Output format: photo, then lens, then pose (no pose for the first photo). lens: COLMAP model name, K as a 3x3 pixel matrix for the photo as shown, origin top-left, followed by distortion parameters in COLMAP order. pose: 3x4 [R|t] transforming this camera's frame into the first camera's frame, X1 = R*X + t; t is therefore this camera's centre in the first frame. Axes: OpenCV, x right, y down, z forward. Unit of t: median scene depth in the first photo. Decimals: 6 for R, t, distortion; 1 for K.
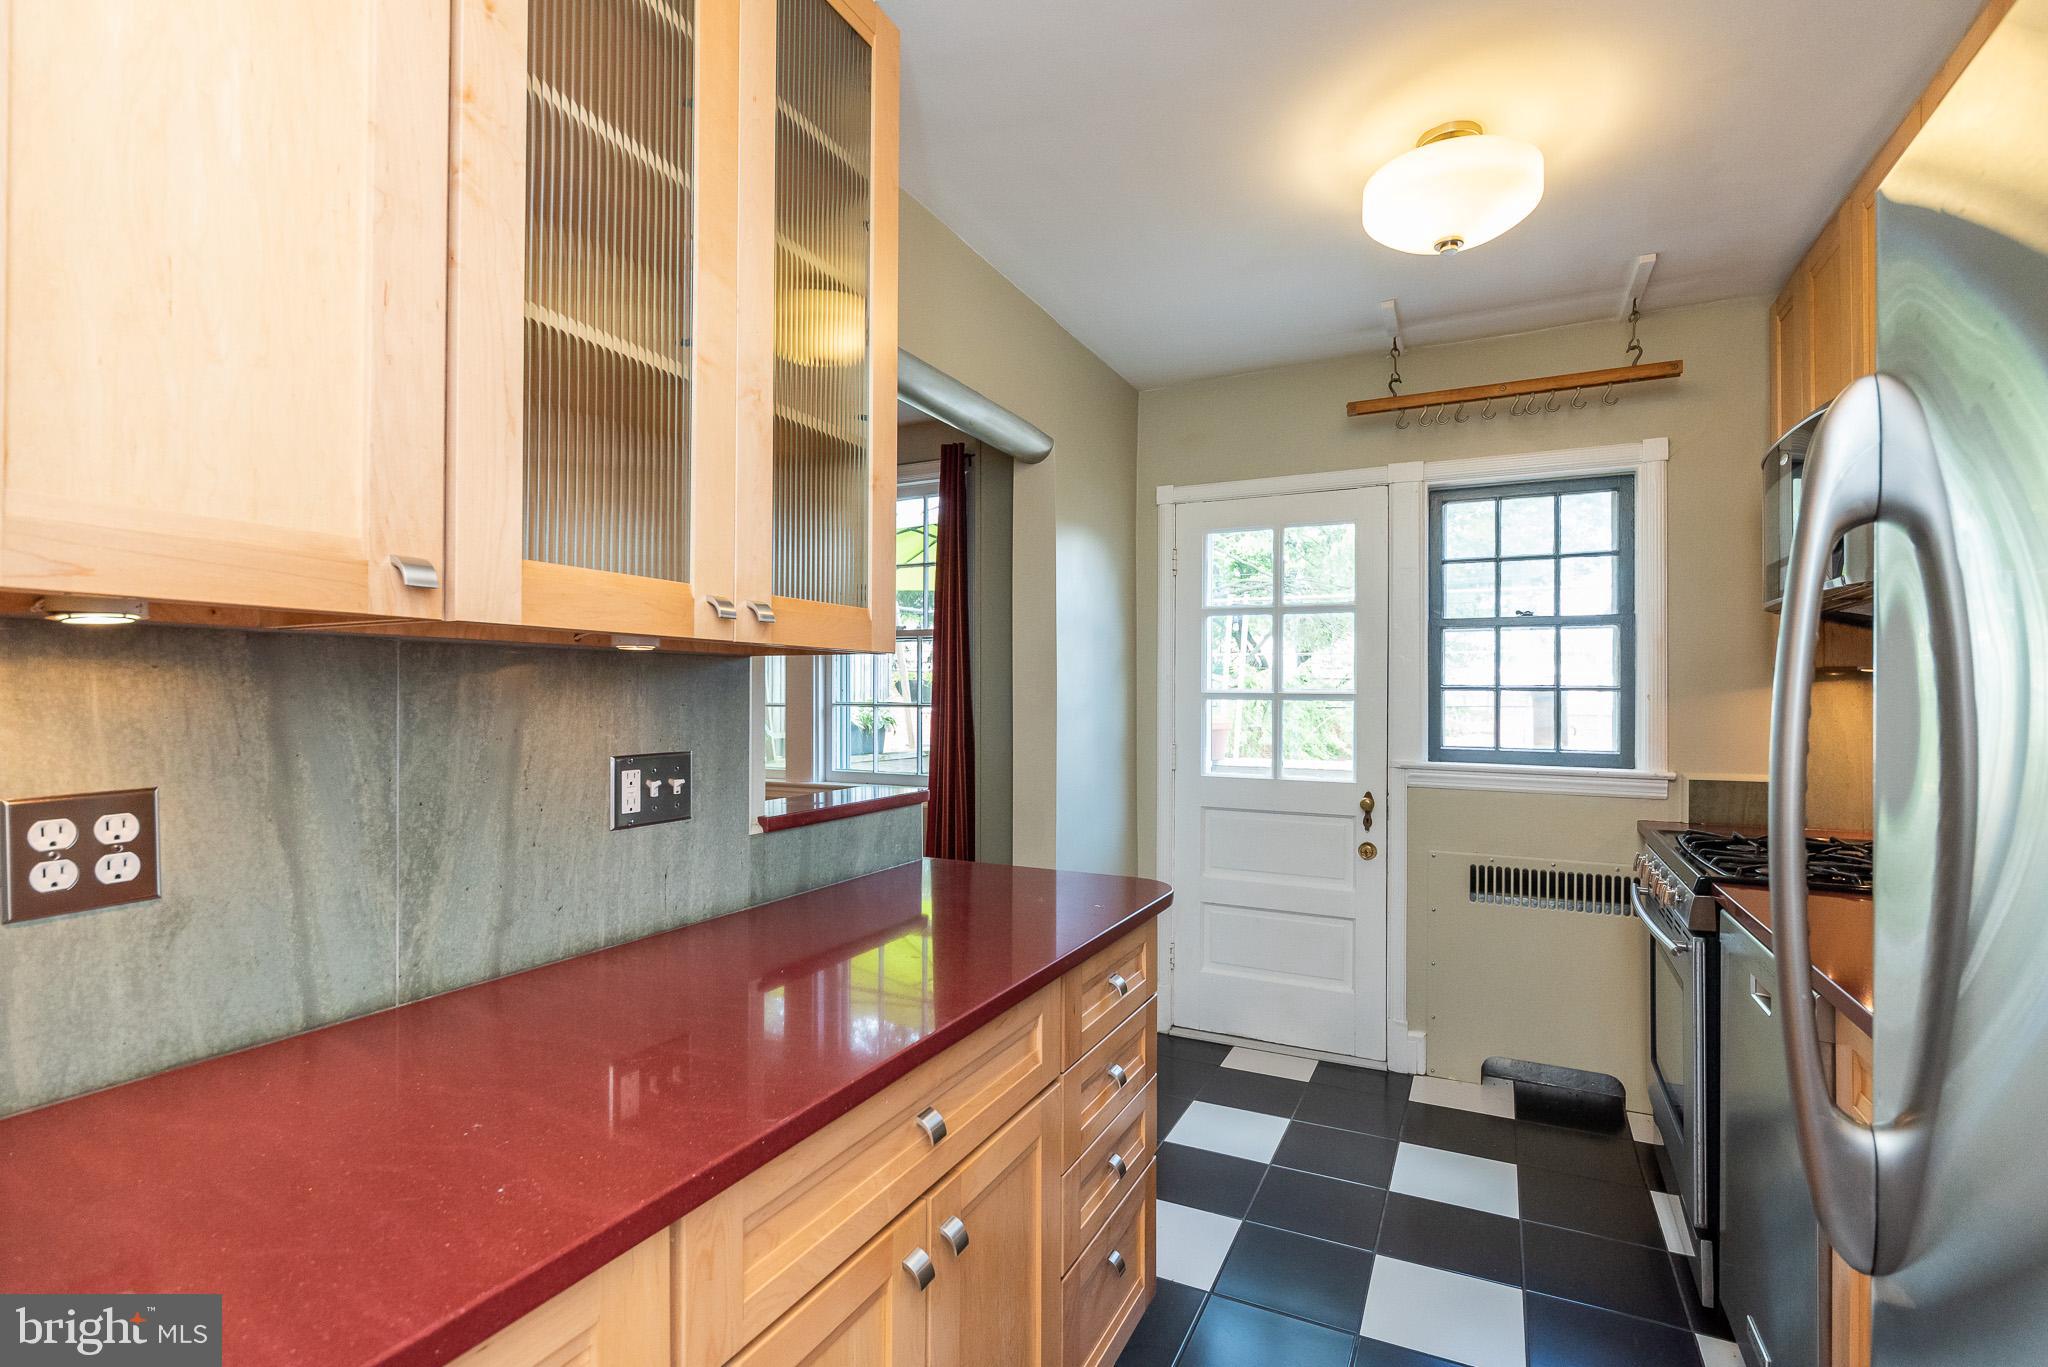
lens RADIAL K [[943.6, 0, 1024.0], [0, 943.6, 683.5], [0, 0, 1]] dist [0.000288, -0.000118]
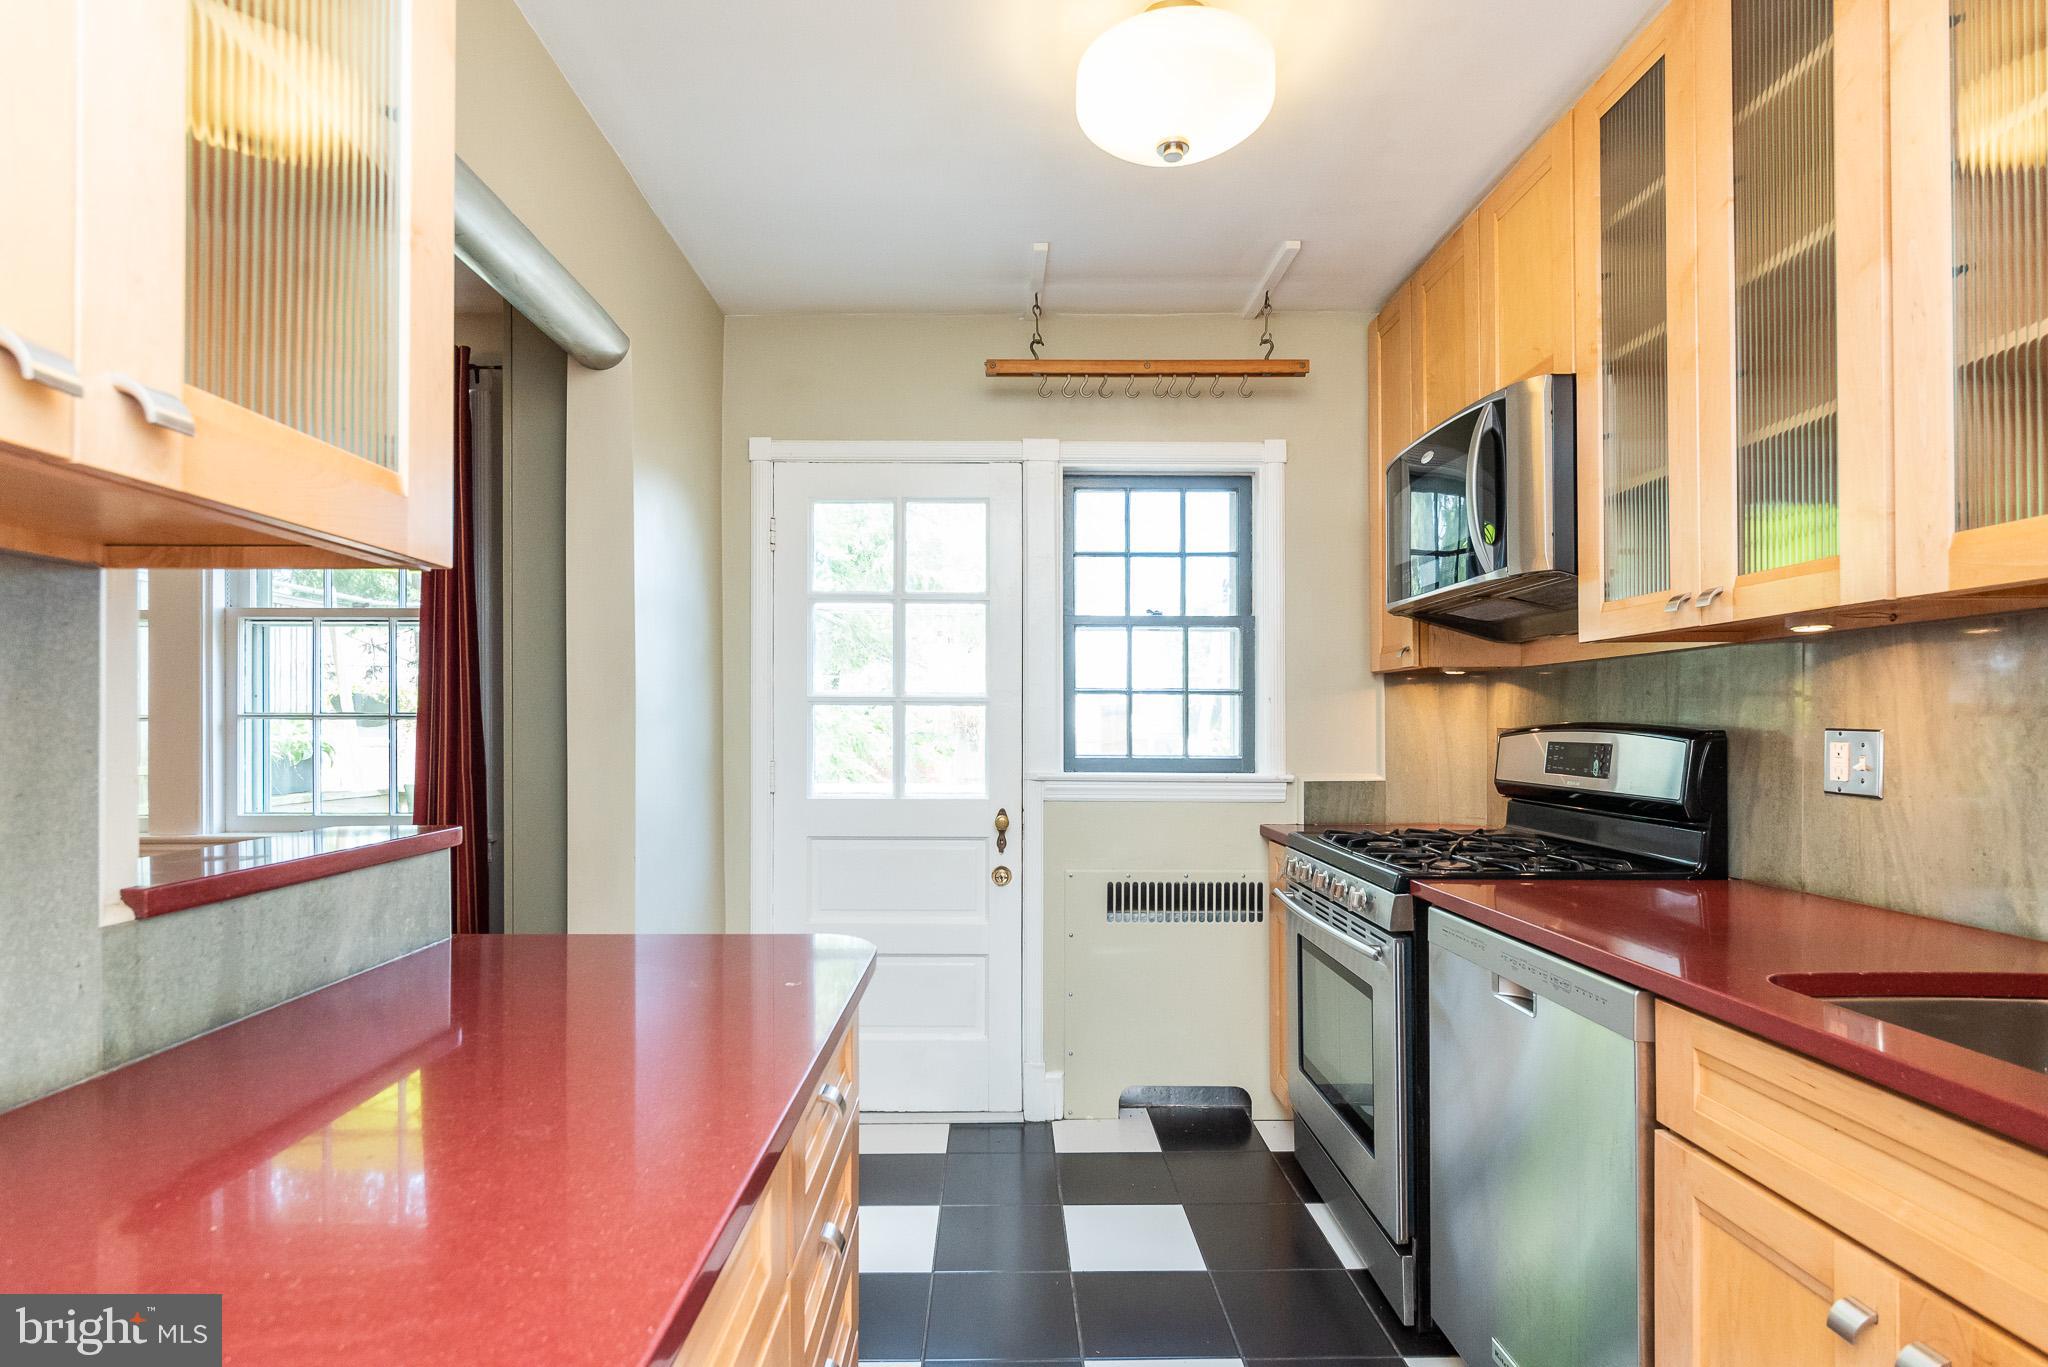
lens RADIAL K [[1009.8, 0, 1015.0], [0, 1009.8, 714.4], [0, 0, 1]] dist [0.002029, 0.000750]
pose [[0.890647, -0.000148, 0.454696, -0.055417], [-0.002027, 0.999989, 0.004296, 0.024121], [-0.454692, -0.004748, 0.890636, 0.163582]]
